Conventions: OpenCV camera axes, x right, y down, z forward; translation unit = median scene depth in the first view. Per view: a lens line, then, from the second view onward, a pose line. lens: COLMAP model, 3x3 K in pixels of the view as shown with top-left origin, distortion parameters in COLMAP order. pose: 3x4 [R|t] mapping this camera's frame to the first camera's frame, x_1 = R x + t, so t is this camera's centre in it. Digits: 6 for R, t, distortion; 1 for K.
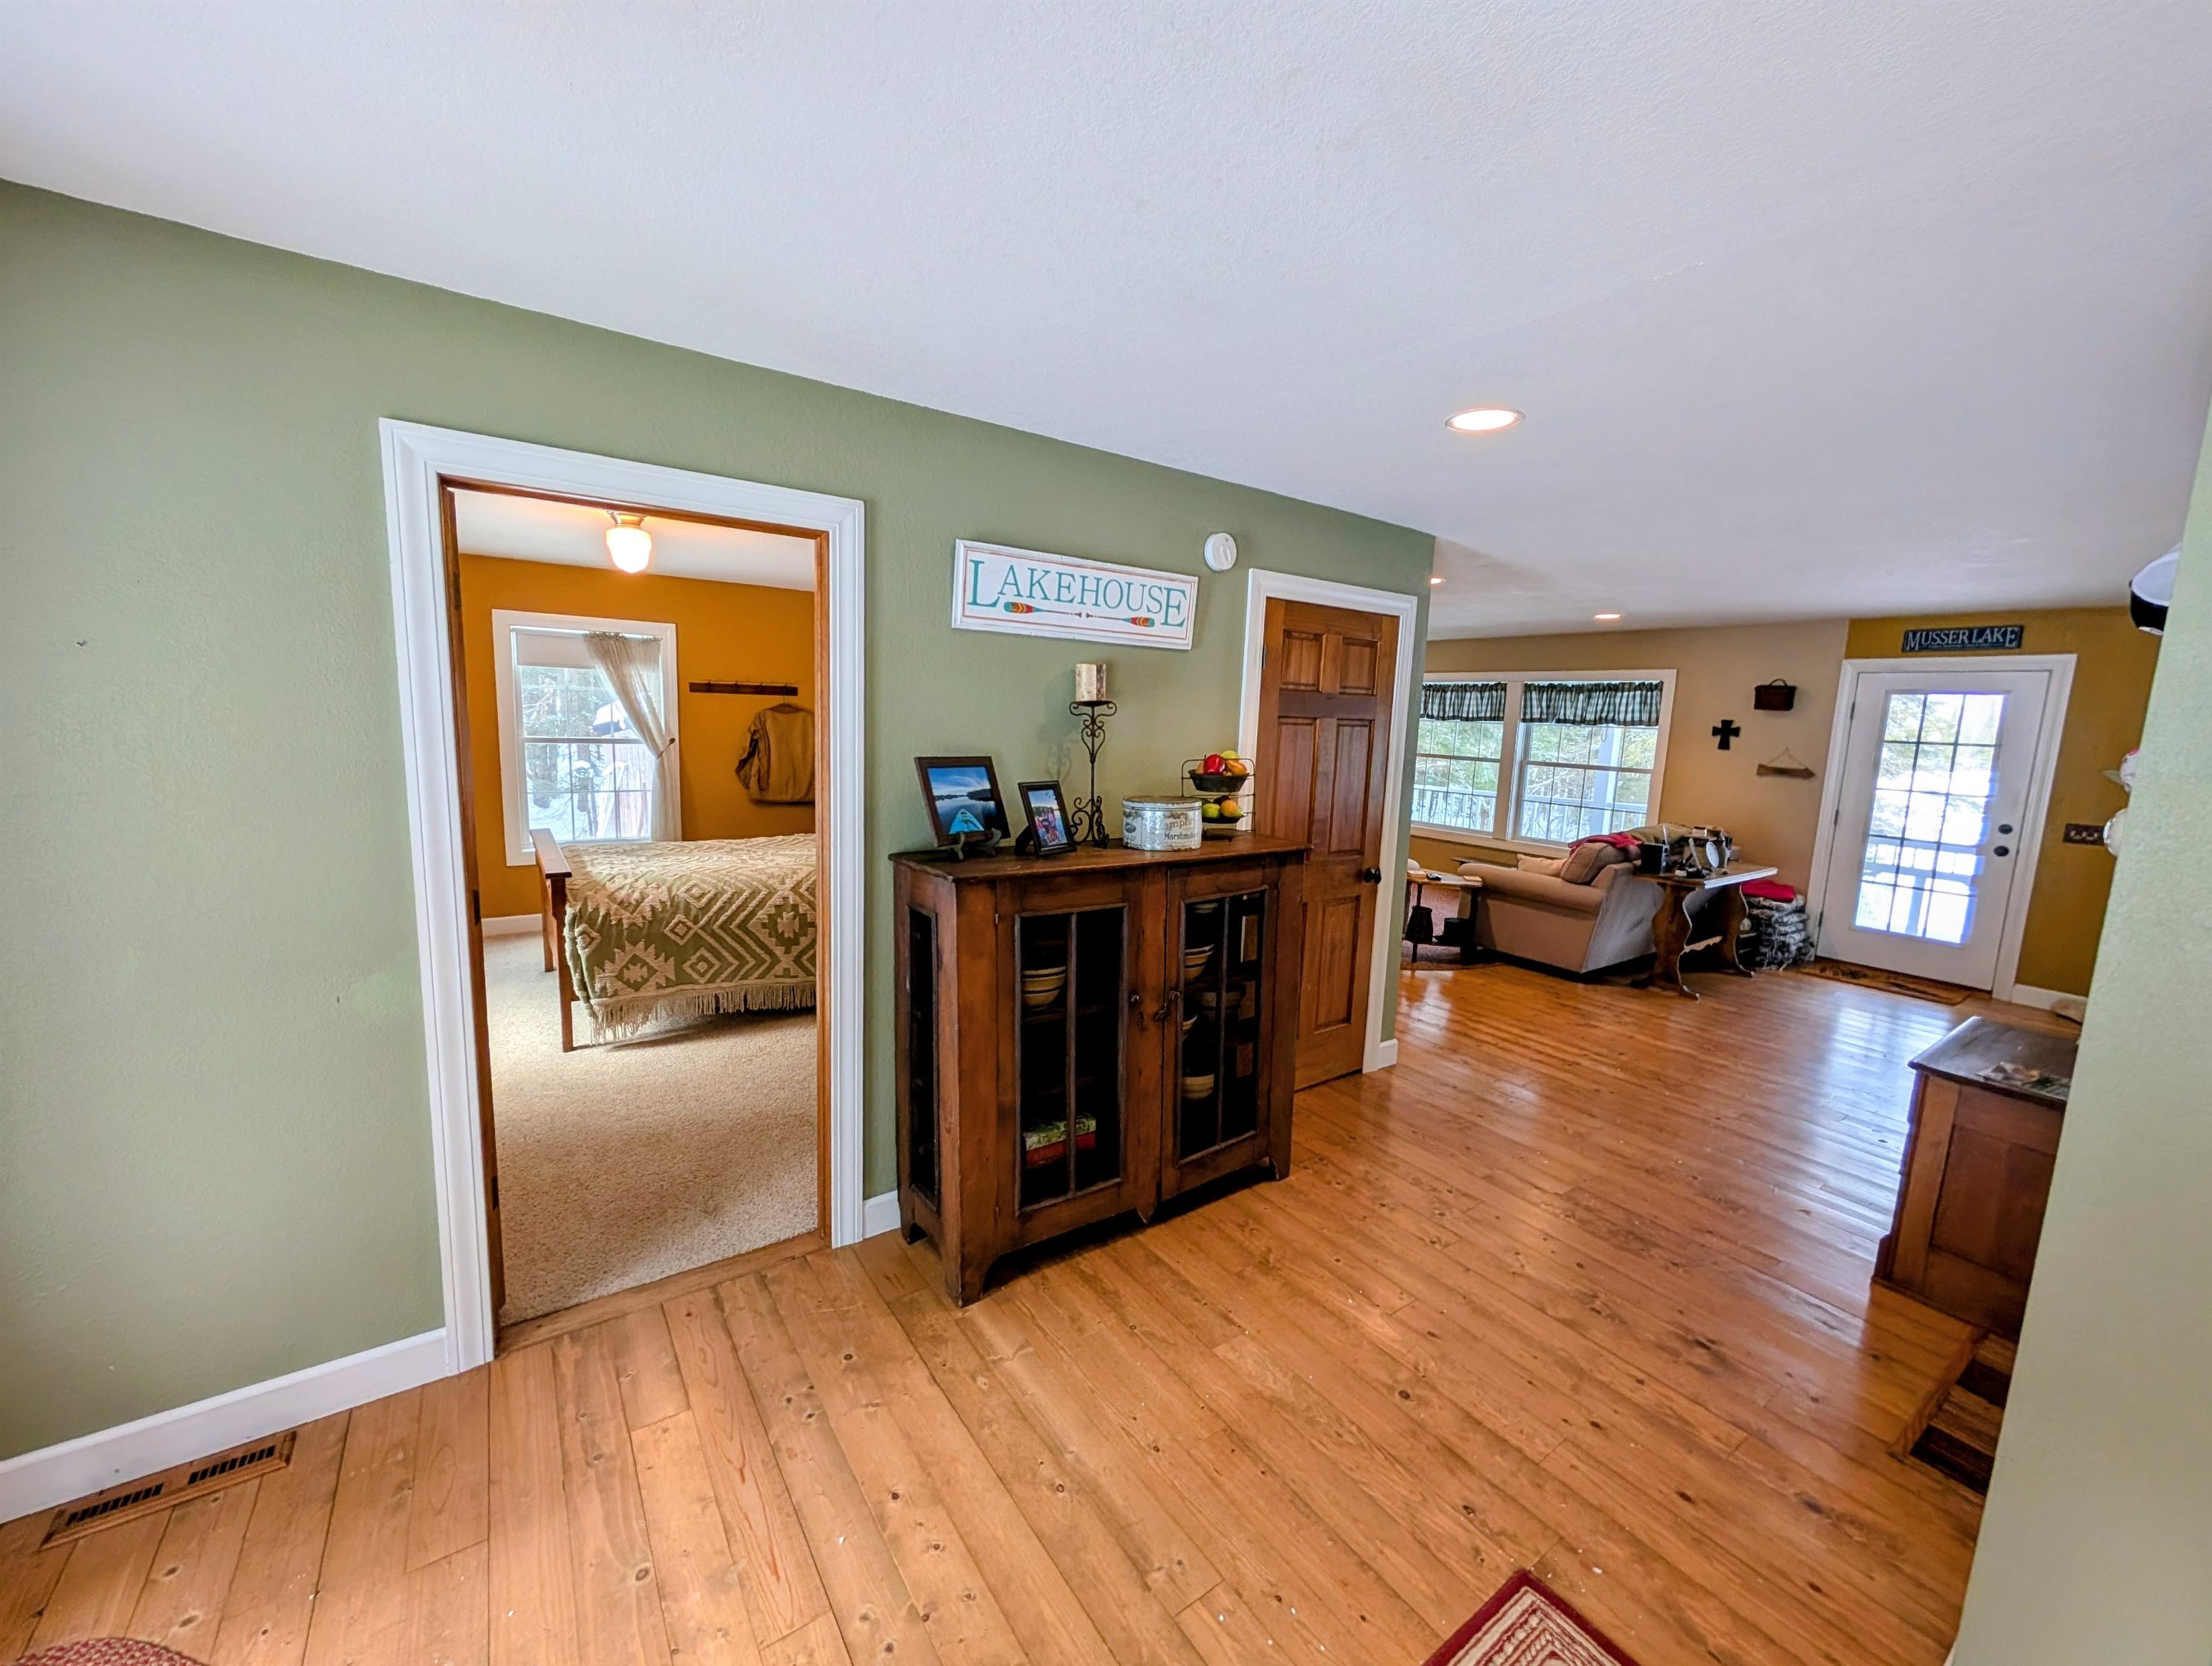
lens RADIAL K [[848.8, 0, 1117.2], [0, 848.8, 832.0], [0, 0, 1]] dist [-0.001330, 0.001824]
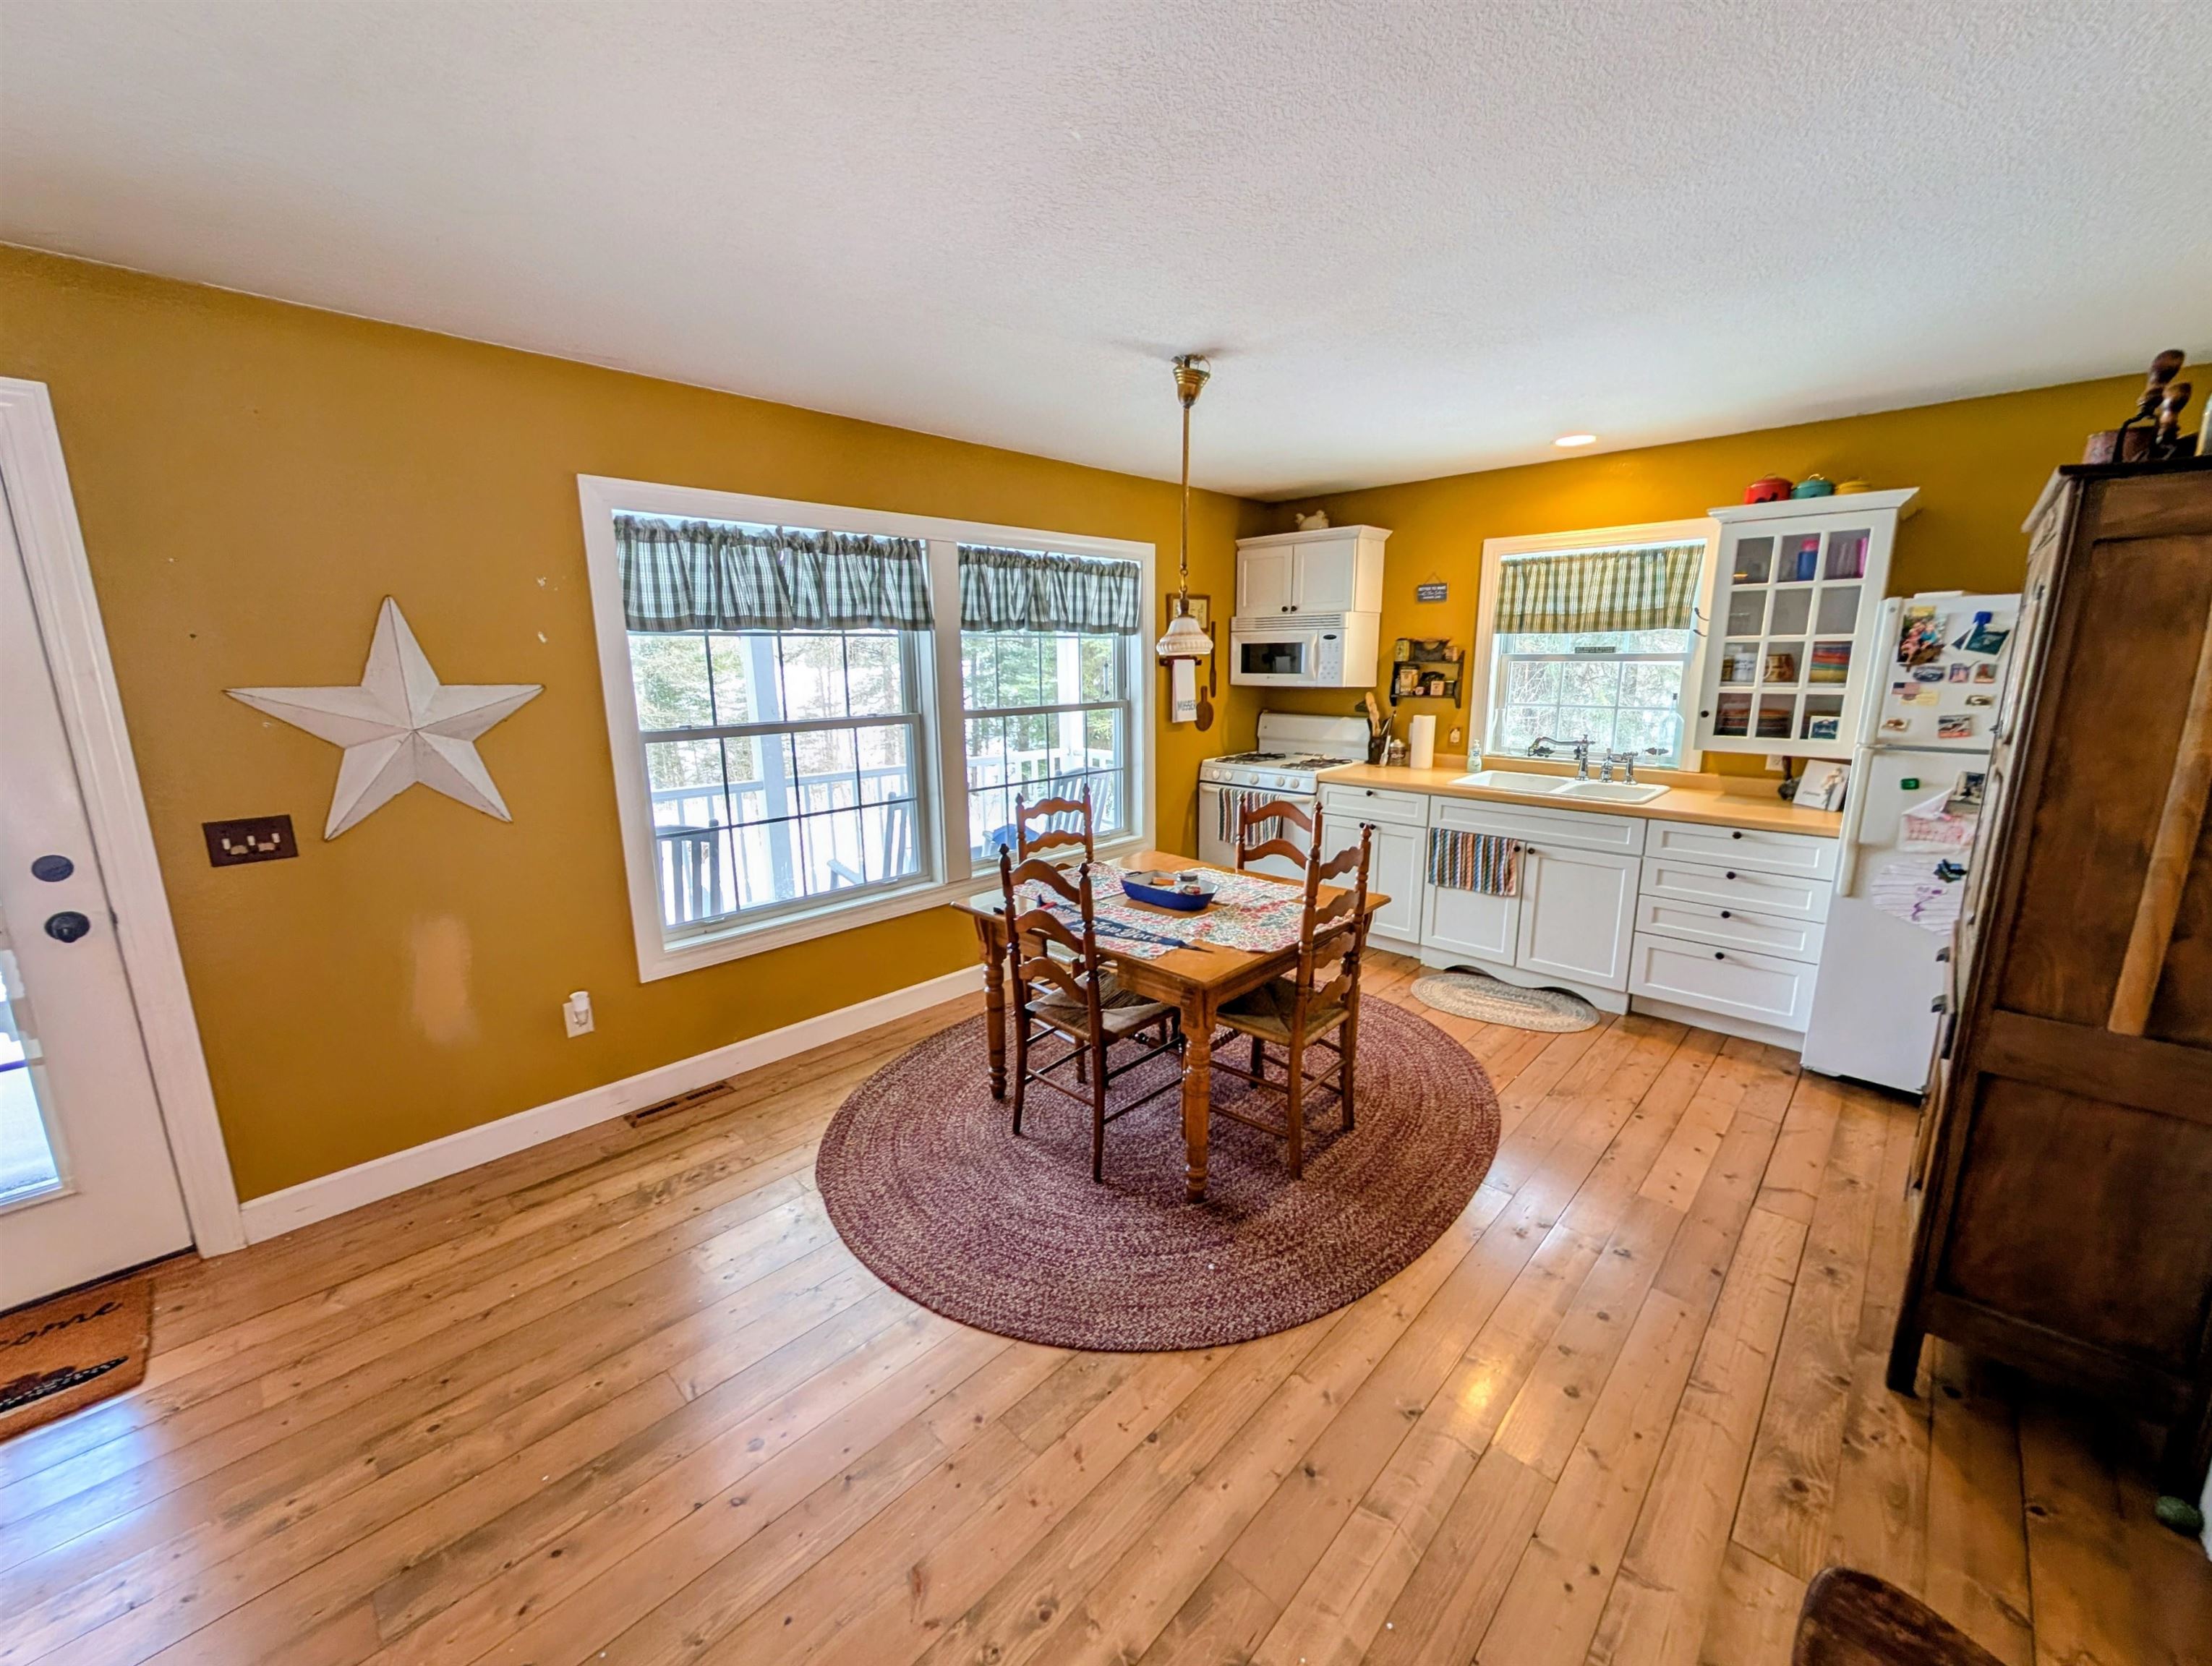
lens RADIAL K [[848.6, 0, 1107.2], [0, 848.6, 839.0], [0, 0, 1]] dist [-0.001330, 0.001824]
pose [[-0.184217, -0.241516, 0.952751, 0.522904], [0.144923, 0.952072, 0.269364, -0.041736], [-0.972143, 0.187696, -0.140386, 0.515623]]
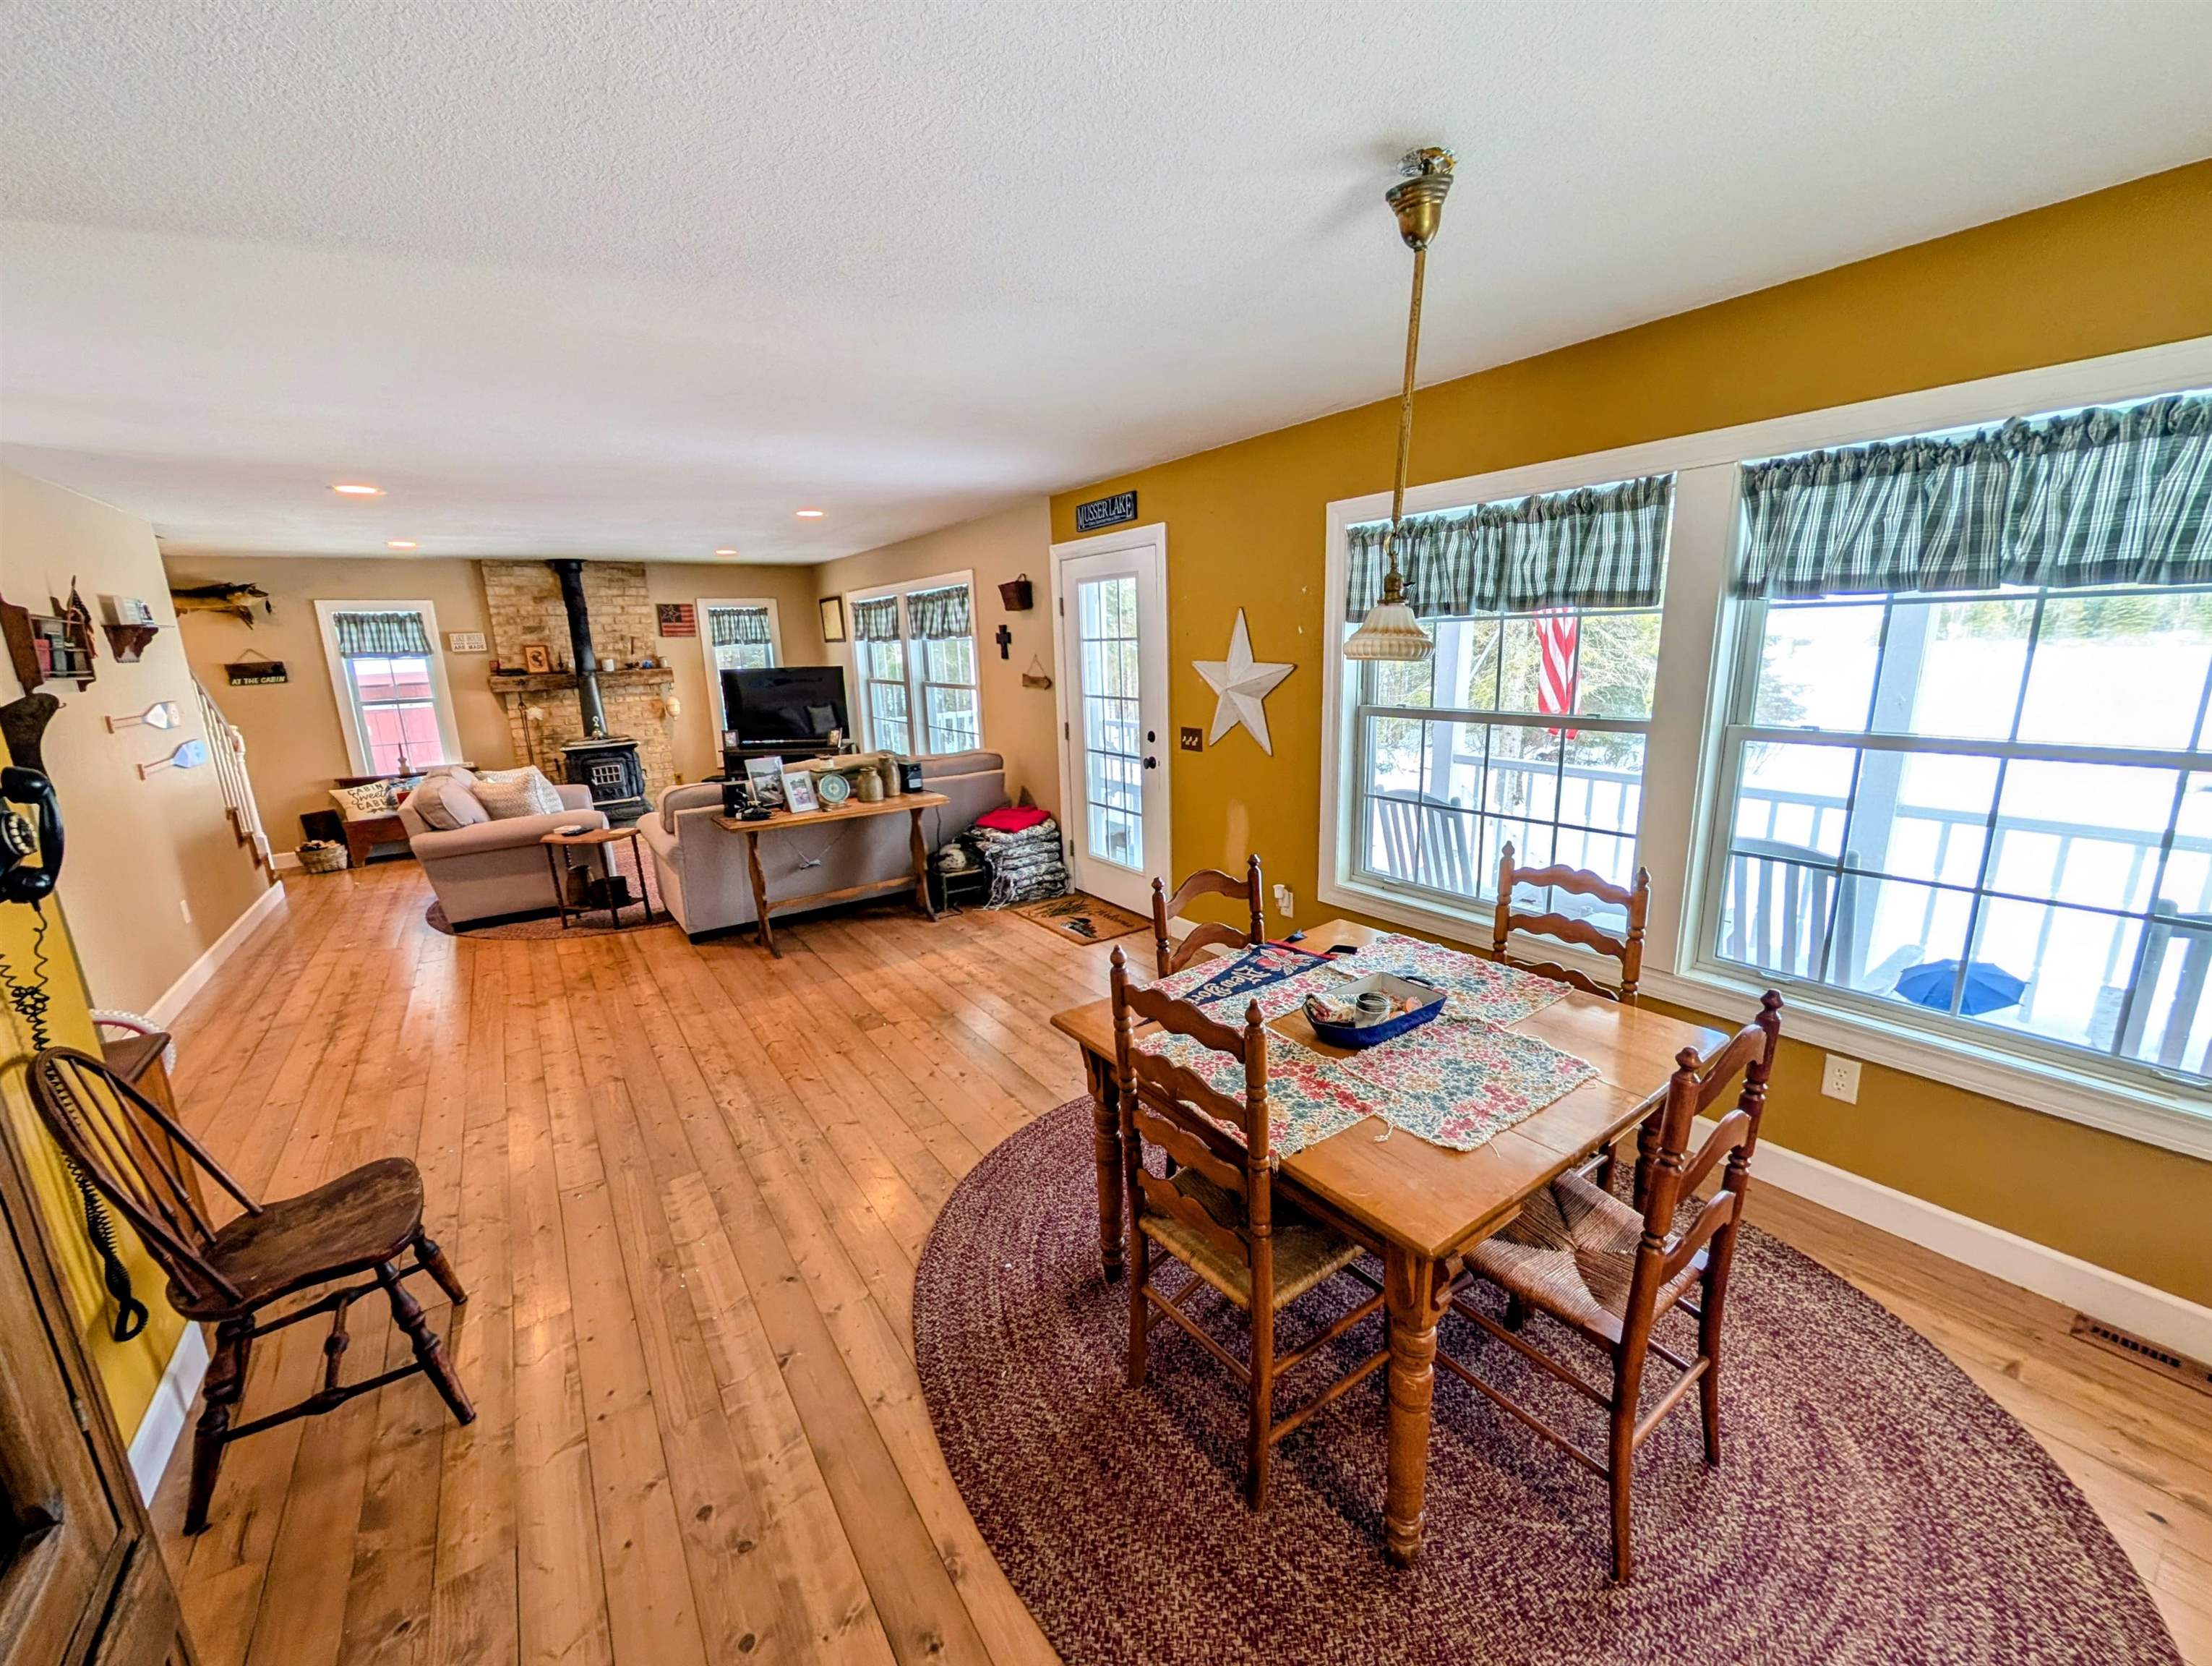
lens RADIAL K [[848.8, 0, 1094.6], [0, 848.8, 830.5], [0, 0, 1]] dist [-0.001330, 0.001824]
pose [[0.997632, -0.065050, -0.022319, 0.855724], [0.066624, 0.994640, 0.079071, 0.016185], [0.017056, -0.080371, 0.996619, 0.122288]]
